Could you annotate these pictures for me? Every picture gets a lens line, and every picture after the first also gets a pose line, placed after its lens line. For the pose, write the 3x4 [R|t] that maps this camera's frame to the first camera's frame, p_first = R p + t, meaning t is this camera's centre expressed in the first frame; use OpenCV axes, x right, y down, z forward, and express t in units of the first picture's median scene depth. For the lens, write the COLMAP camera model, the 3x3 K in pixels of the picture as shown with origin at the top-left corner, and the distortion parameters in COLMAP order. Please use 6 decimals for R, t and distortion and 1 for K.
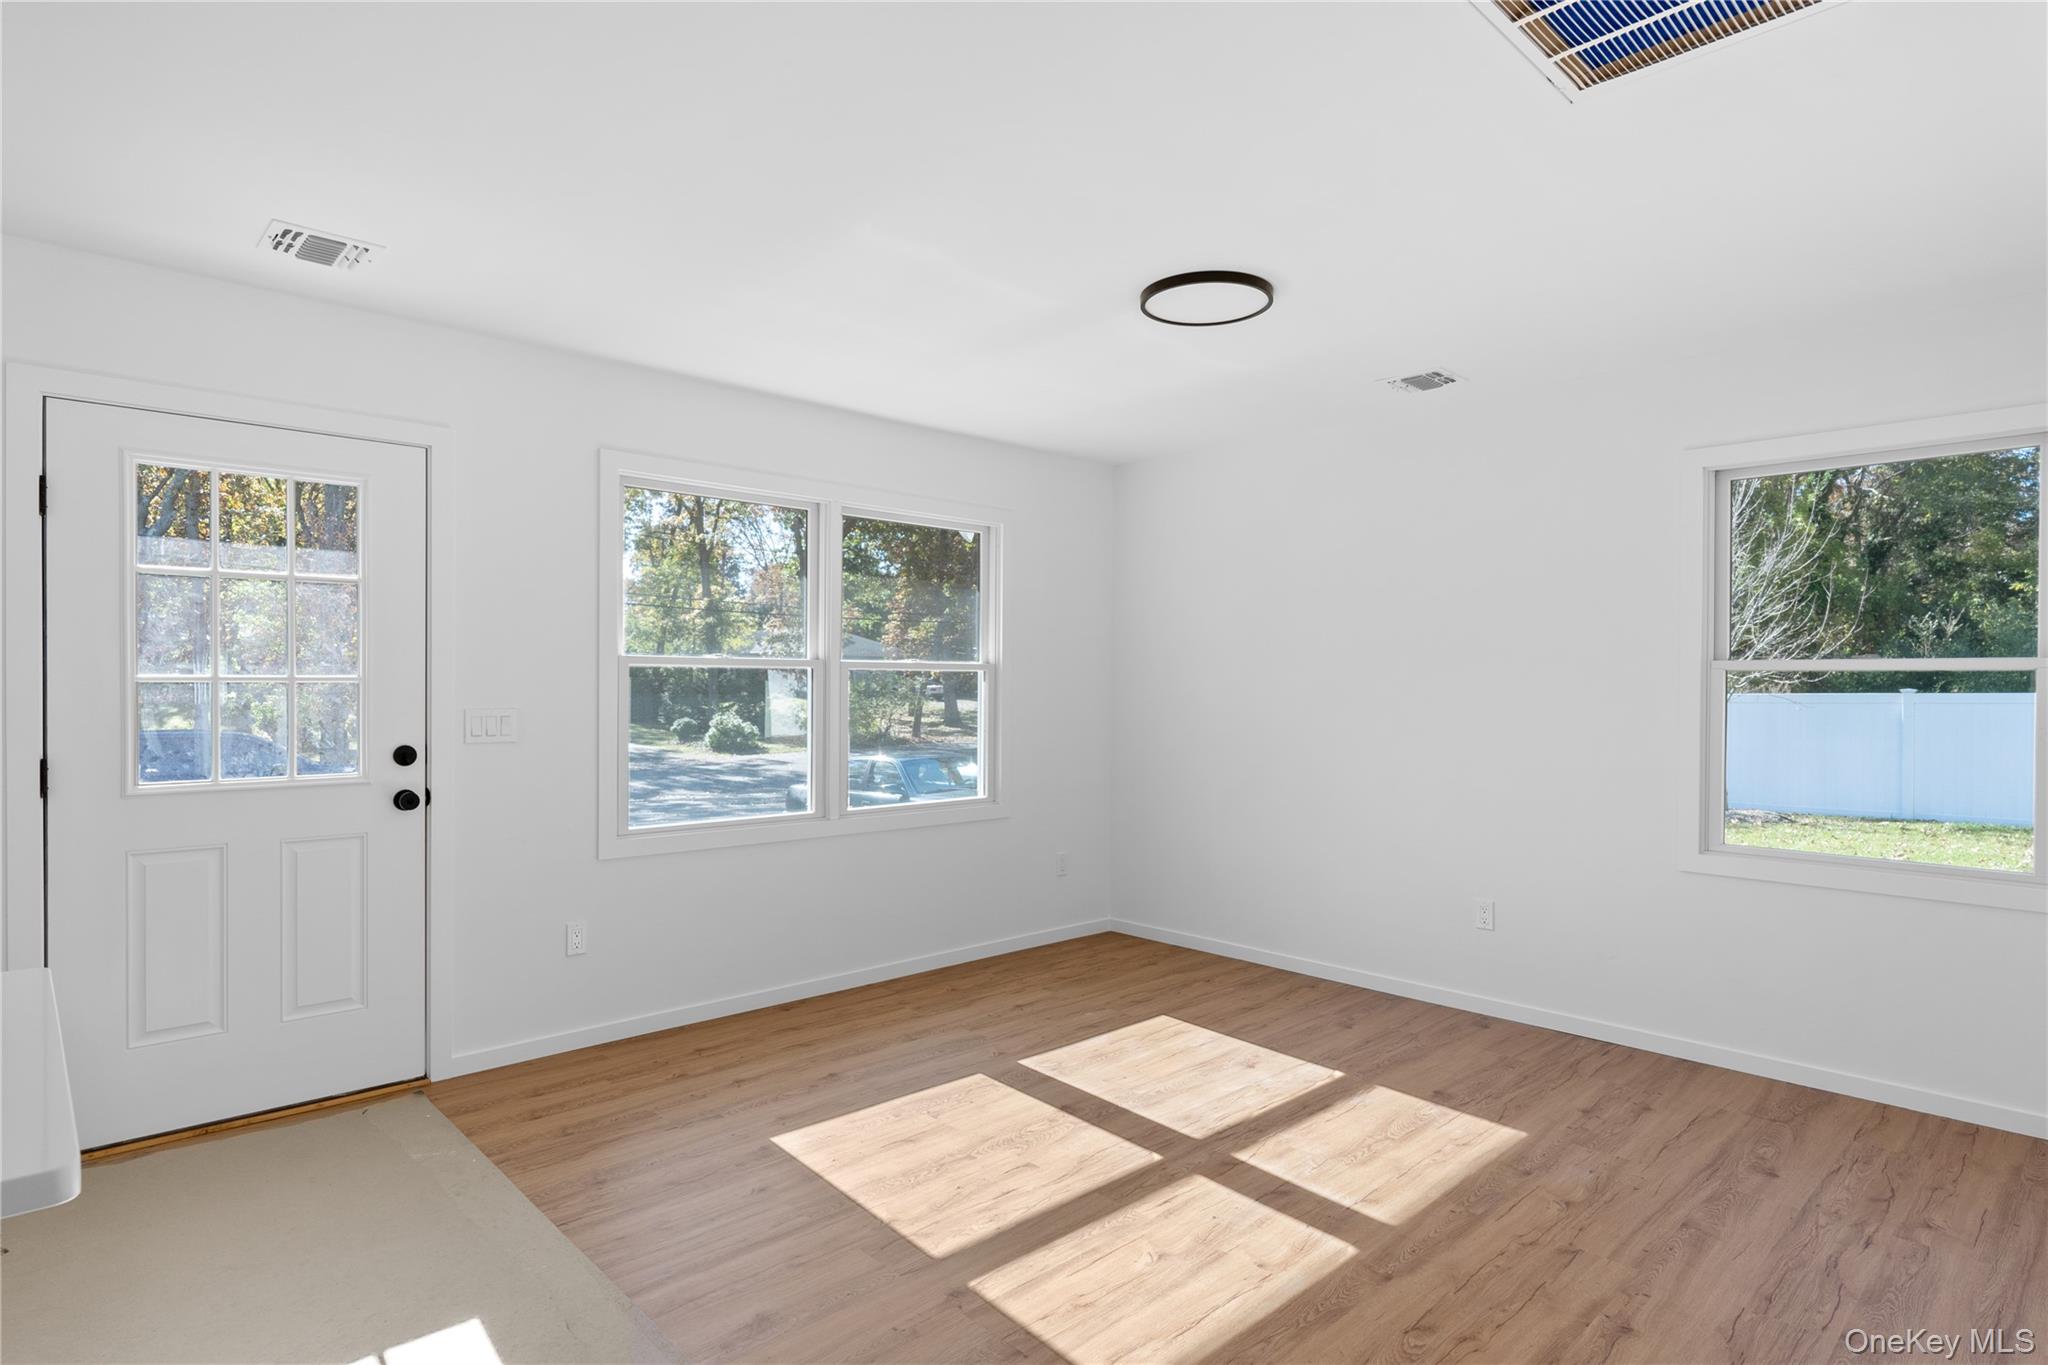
lens RADIAL K [[1110.5, 0, 1030.5], [0, 1110.5, 684.2], [0, 0, 1]] dist [0.006201, 0.000563]
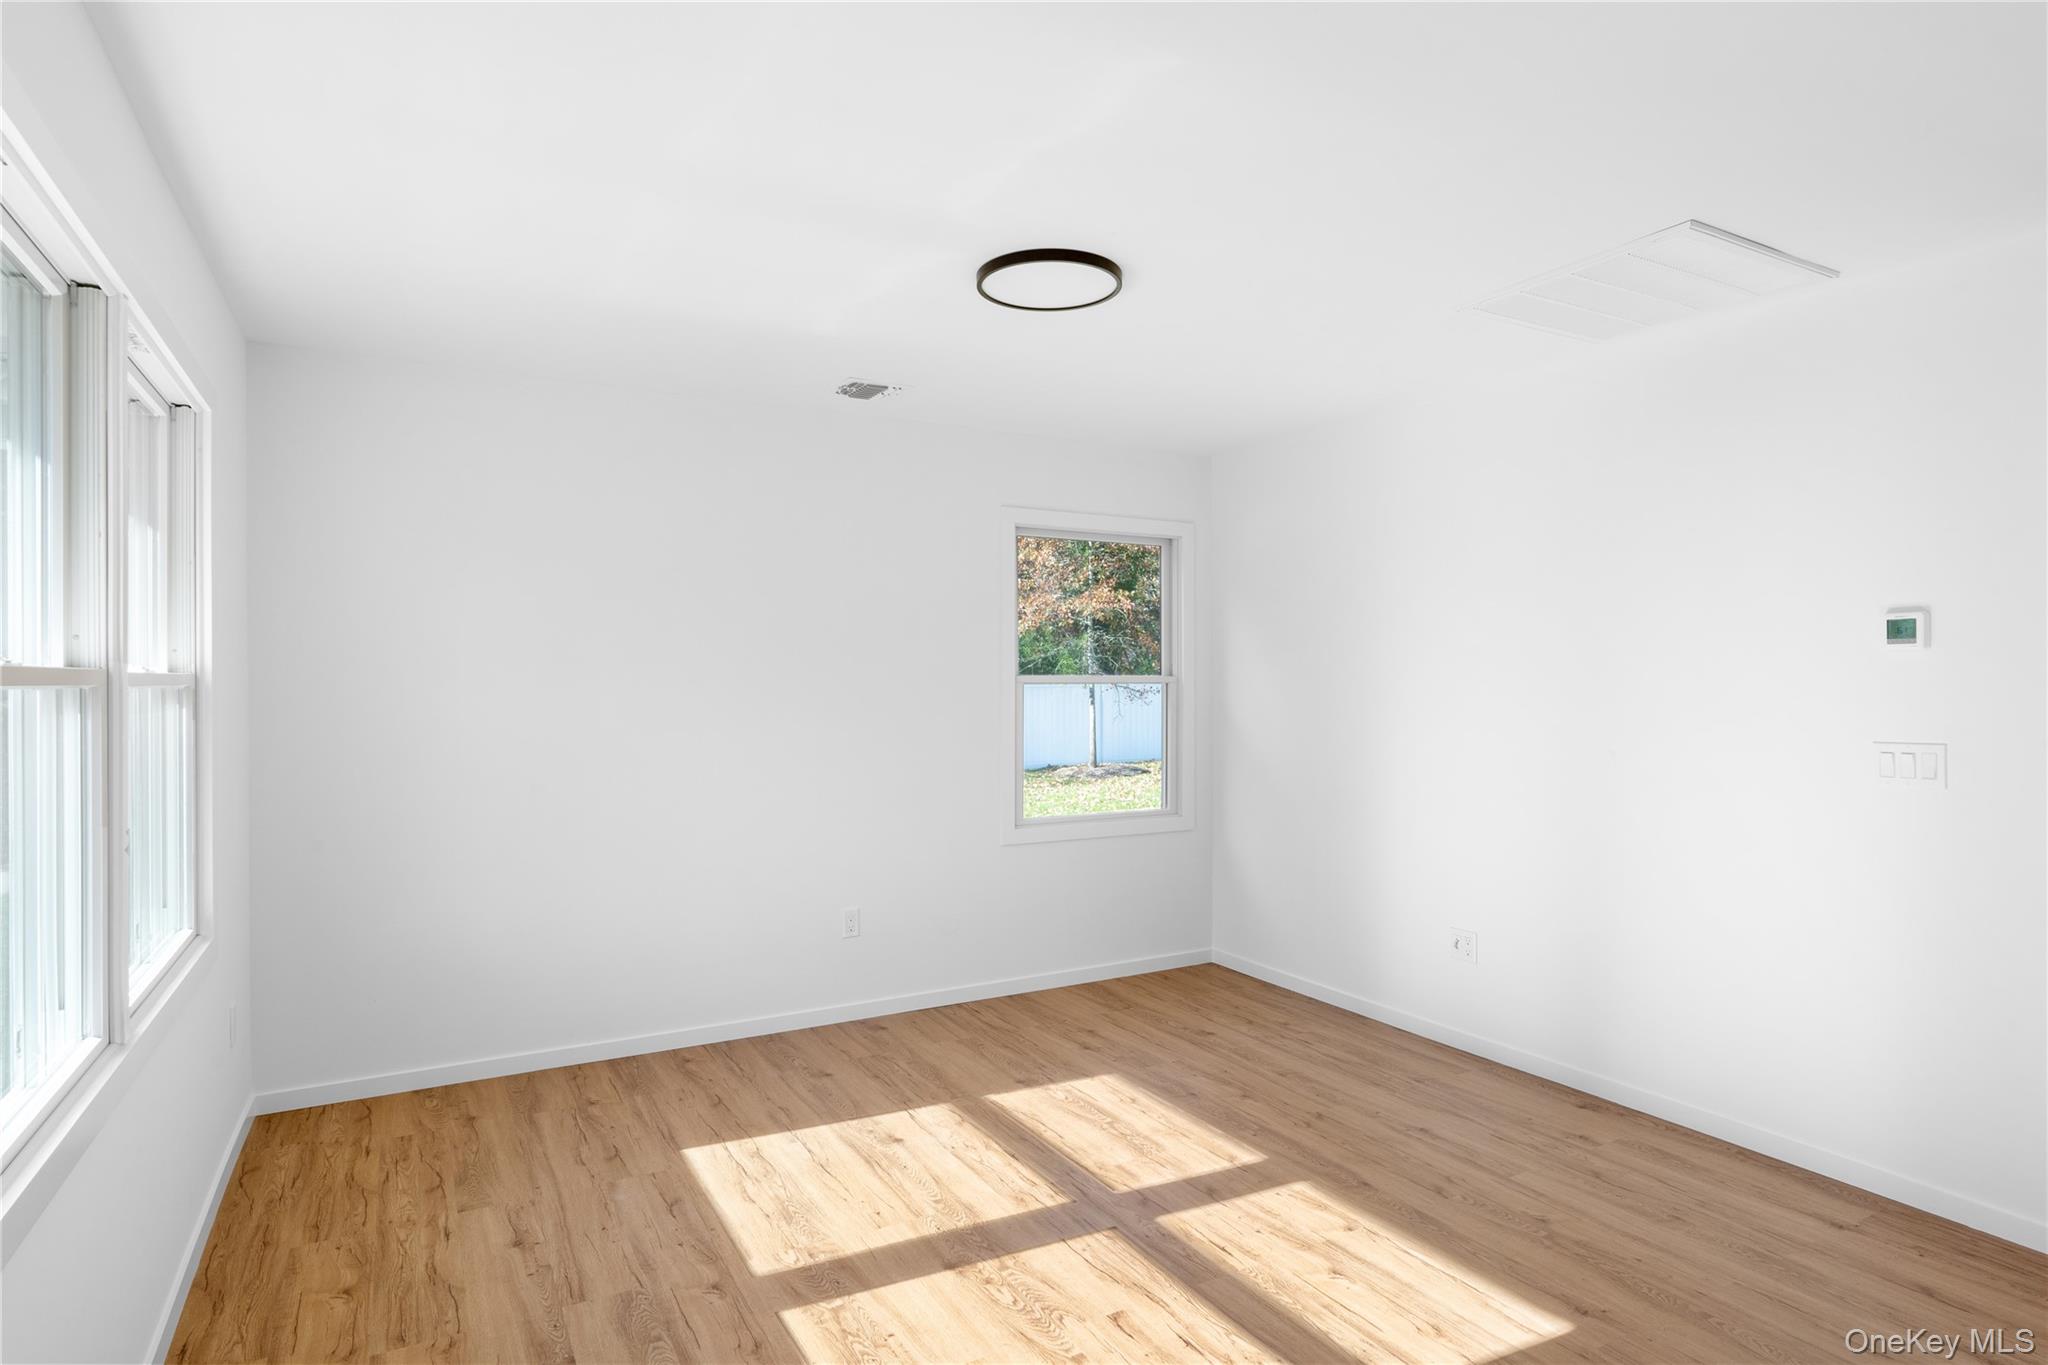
lens RADIAL K [[1110.5, 0, 1030.5], [0, 1110.5, 684.2], [0, 0, 1]] dist [0.006201, 0.000563]
pose [[0.239965, -0.007251, 0.970755, -0.636680], [0.001817, 0.999974, 0.007021, -0.022913], [-0.970780, 0.000079, 0.239972, 0.696891]]
